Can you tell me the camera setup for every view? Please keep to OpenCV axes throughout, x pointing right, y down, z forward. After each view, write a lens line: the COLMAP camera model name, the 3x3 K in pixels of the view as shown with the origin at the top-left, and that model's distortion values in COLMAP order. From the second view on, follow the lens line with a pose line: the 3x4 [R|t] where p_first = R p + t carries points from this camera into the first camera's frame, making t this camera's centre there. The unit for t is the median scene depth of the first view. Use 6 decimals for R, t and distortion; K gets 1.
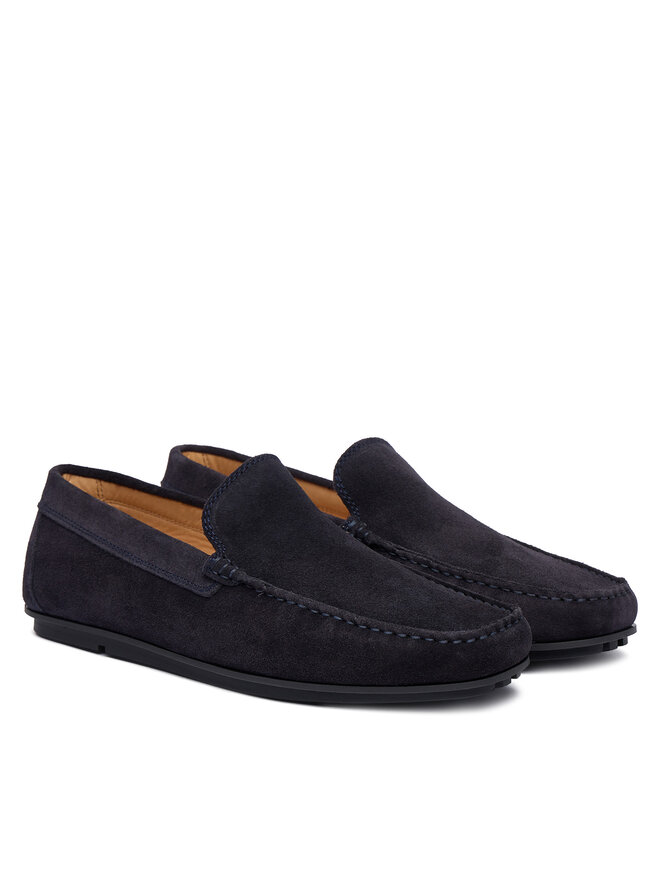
lens RADIAL K [[2145.0, 0, 330.0], [0, 2145.0, 440.0], [0, 0, 1]] dist [-0.045609, 0.000000]
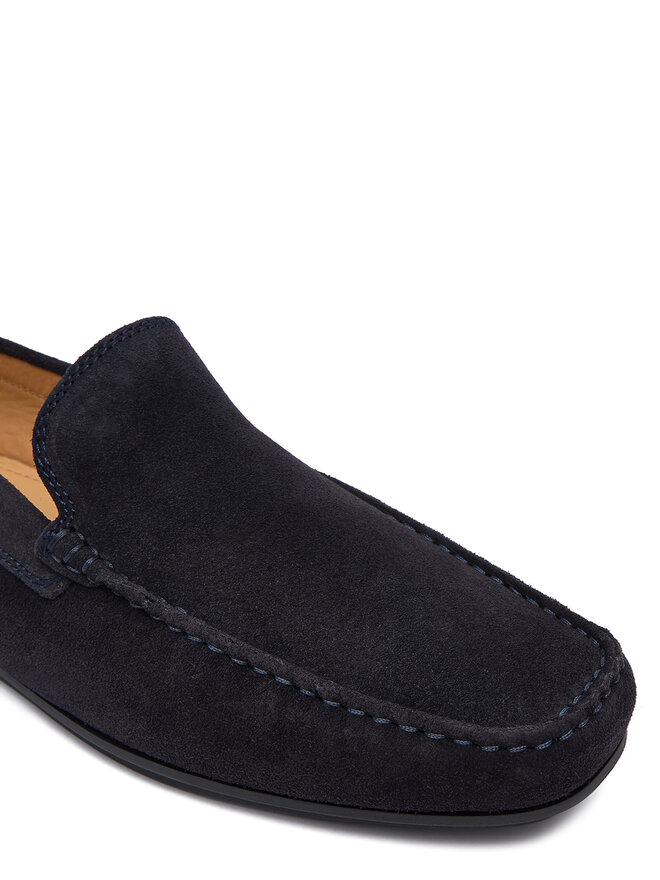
lens RADIAL K [[815.9, 0, 330.4], [0, 815.9, 439.6], [0, 0, 1]] dist [0.022296, 0.000000]
pose [[0.997347, -0.026583, 0.067760, 0.003045], [-0.002936, 0.915474, 0.402365, -0.051716], [-0.072728, -0.401497, 0.912968, 0.832418]]
